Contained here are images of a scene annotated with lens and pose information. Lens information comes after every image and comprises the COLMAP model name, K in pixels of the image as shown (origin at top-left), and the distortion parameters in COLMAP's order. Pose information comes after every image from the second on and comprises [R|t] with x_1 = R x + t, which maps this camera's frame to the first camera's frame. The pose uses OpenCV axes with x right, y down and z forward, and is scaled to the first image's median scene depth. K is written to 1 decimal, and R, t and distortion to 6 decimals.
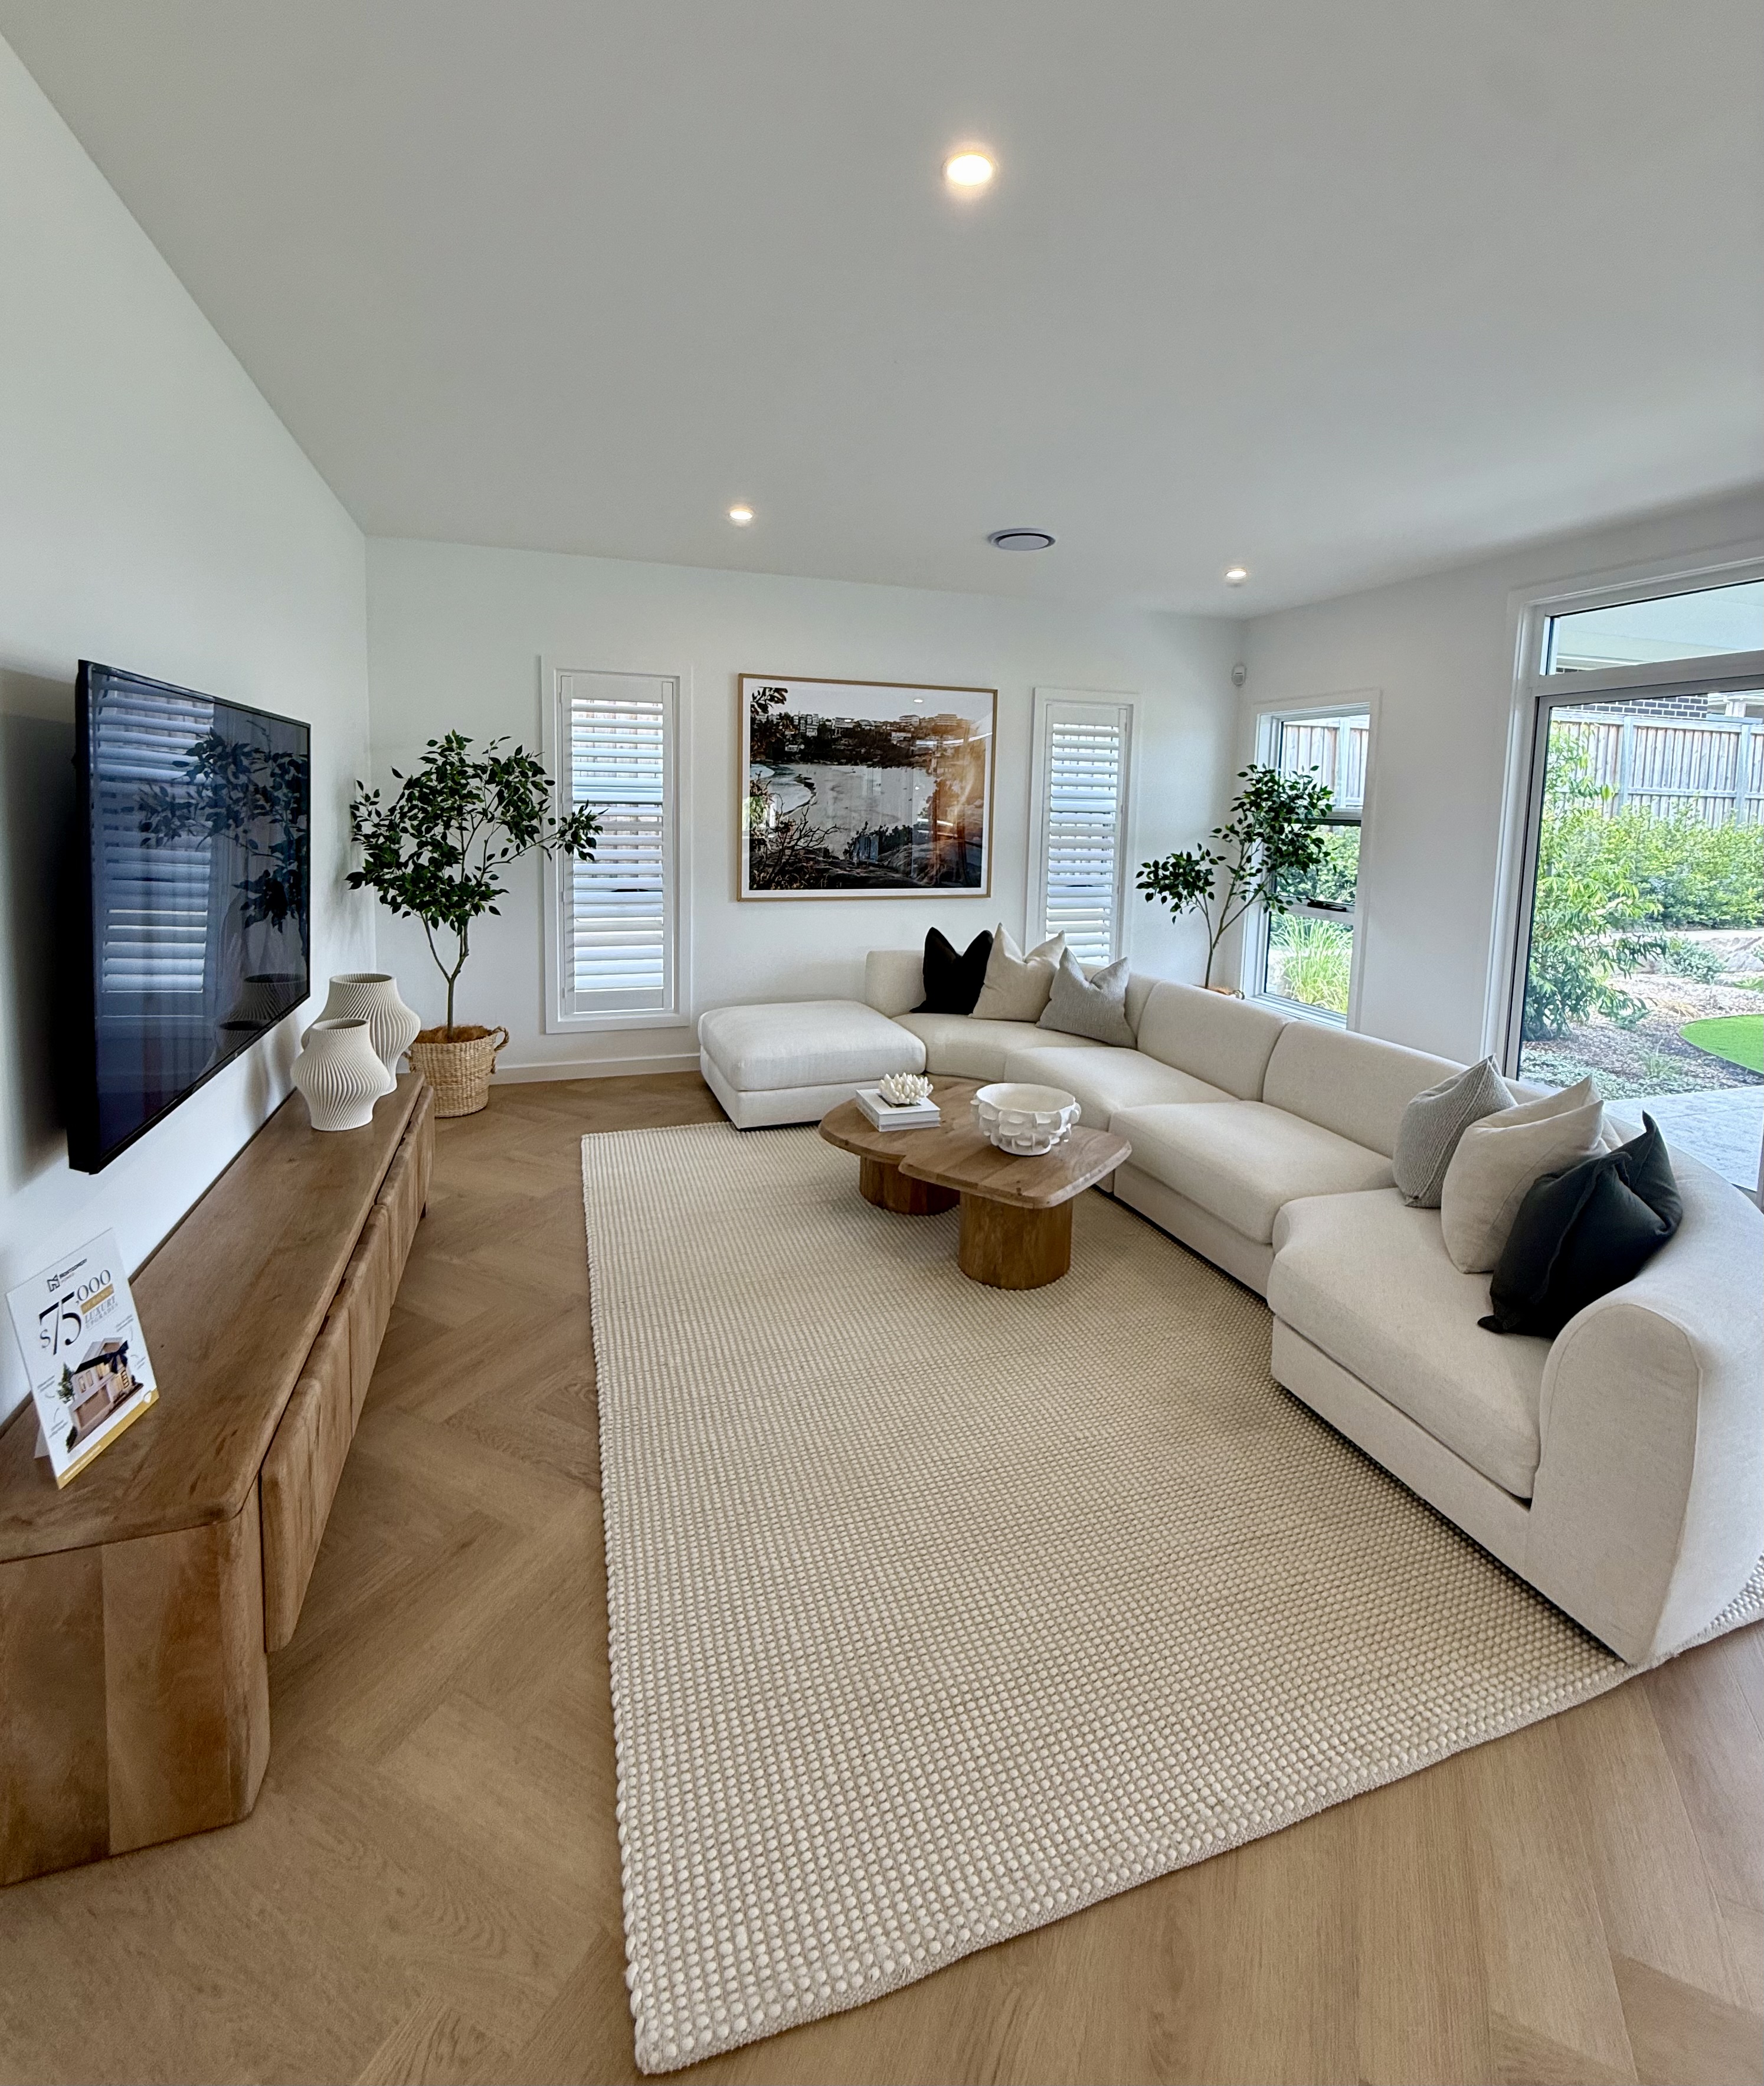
lens RADIAL K [[968.3, 0, 878.6], [0, 968.3, 897.0], [0, 0, 1]] dist [-0.002988, -0.000377]
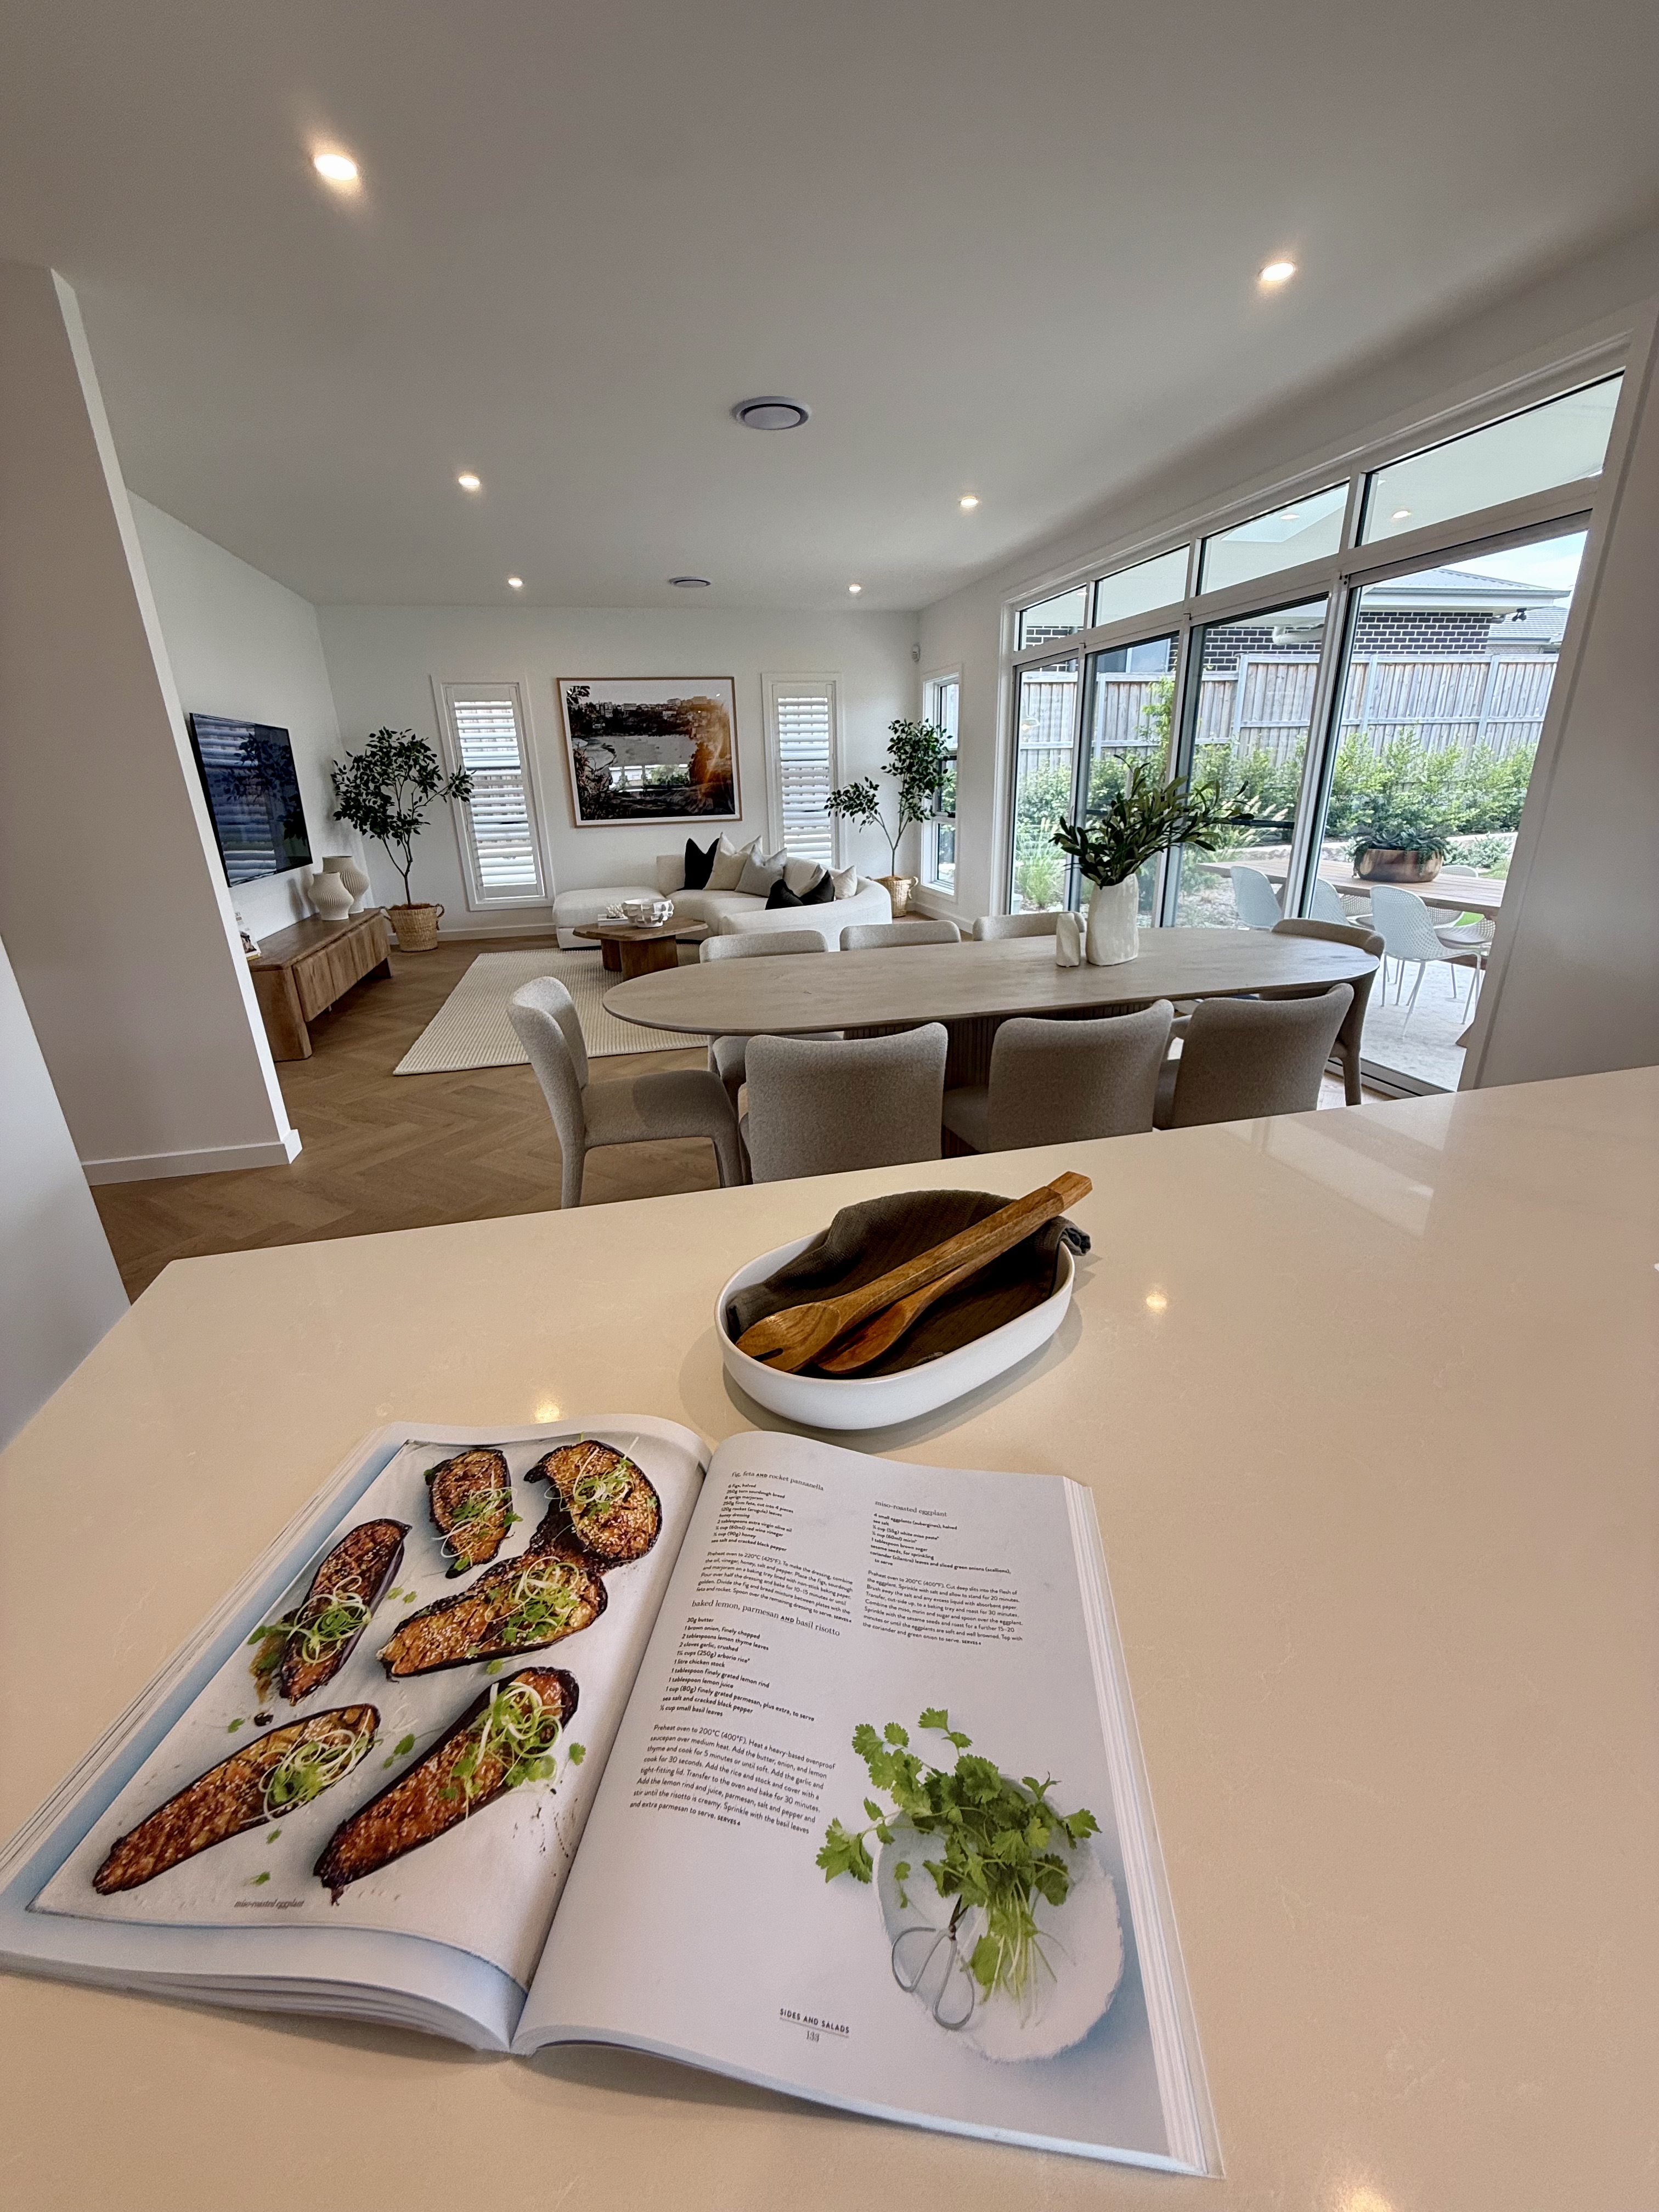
lens RADIAL K [[888.9, 0, 829.5], [0, 888.9, 1106.0], [0, 0, 1]] dist [-0.001745, -0.000127]
pose [[0.995854, -0.020724, -0.088571, 0.415114], [0.042625, 0.966497, 0.253114, 0.098873], [0.080358, -0.255840, 0.963373, -0.550507]]
